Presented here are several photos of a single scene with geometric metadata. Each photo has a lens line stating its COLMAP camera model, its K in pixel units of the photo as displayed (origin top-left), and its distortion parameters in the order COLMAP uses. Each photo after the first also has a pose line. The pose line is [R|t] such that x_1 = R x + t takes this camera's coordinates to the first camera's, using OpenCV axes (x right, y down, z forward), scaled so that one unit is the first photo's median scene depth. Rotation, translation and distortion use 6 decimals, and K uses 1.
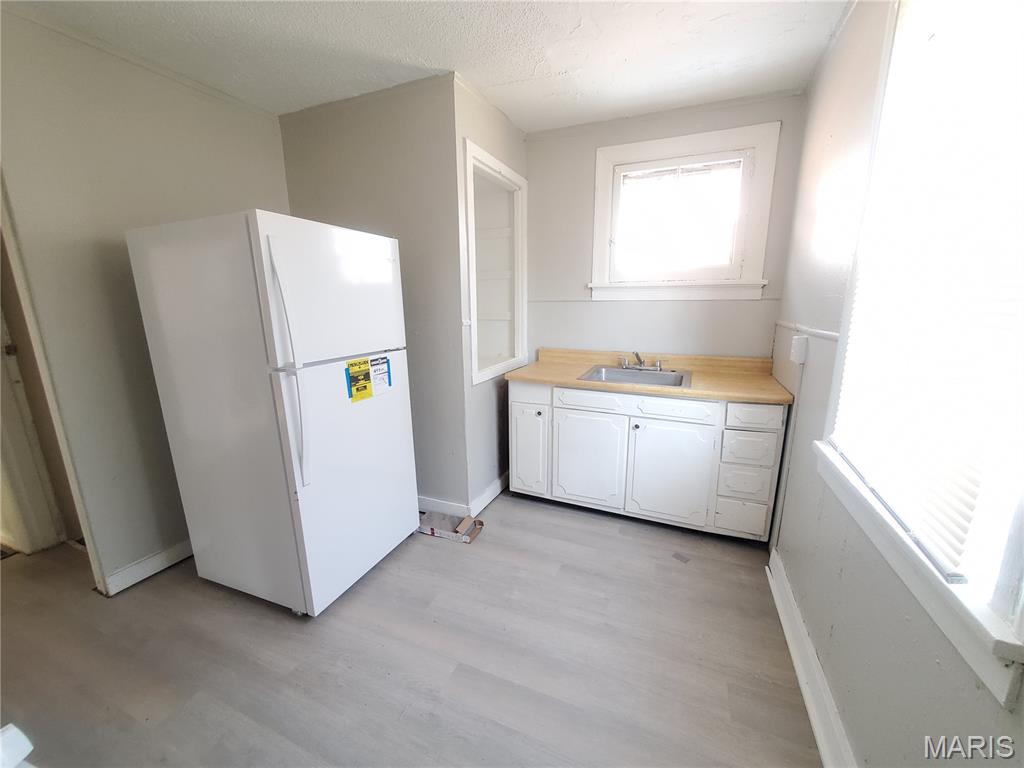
lens RADIAL K [[404.8, 0, 518.1], [0, 404.8, 387.3], [0, 0, 1]] dist [0.002179, 0.000187]
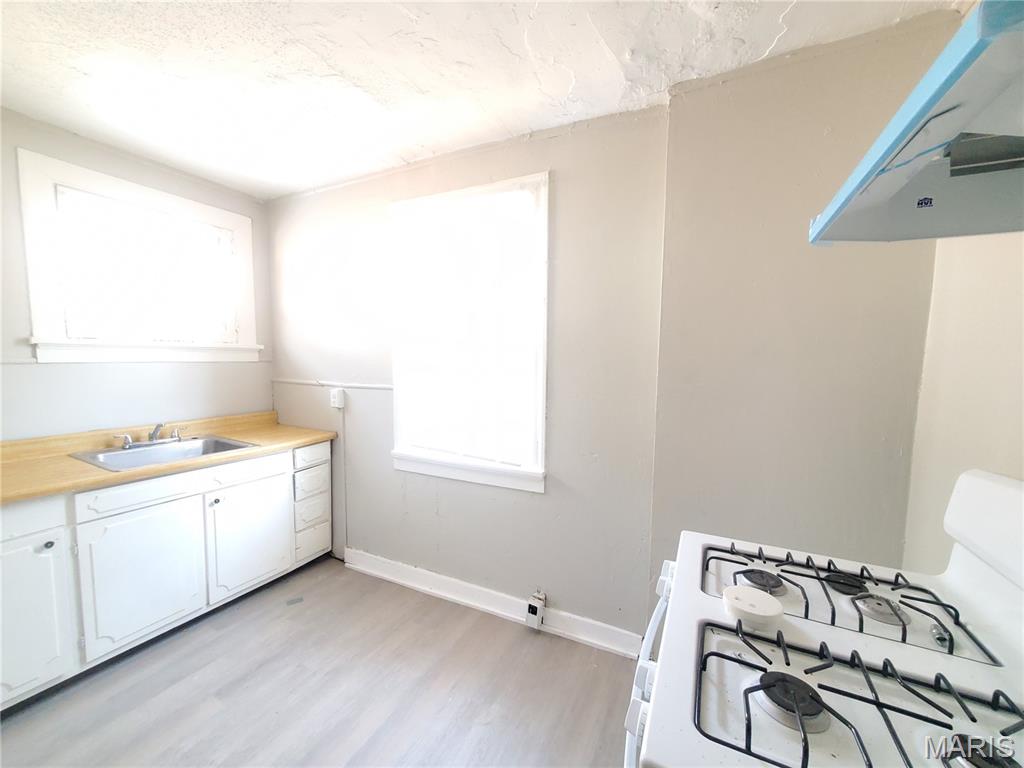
lens RADIAL K [[404.8, 0, 511.3], [0, 404.8, 386.3], [0, 0, 1]] dist [0.002179, 0.000187]
pose [[0.070548, -0.067893, 0.995195, -0.547538], [0.193187, 0.979722, 0.053143, -0.075987], [-0.978622, 0.188510, 0.082234, 0.232527]]
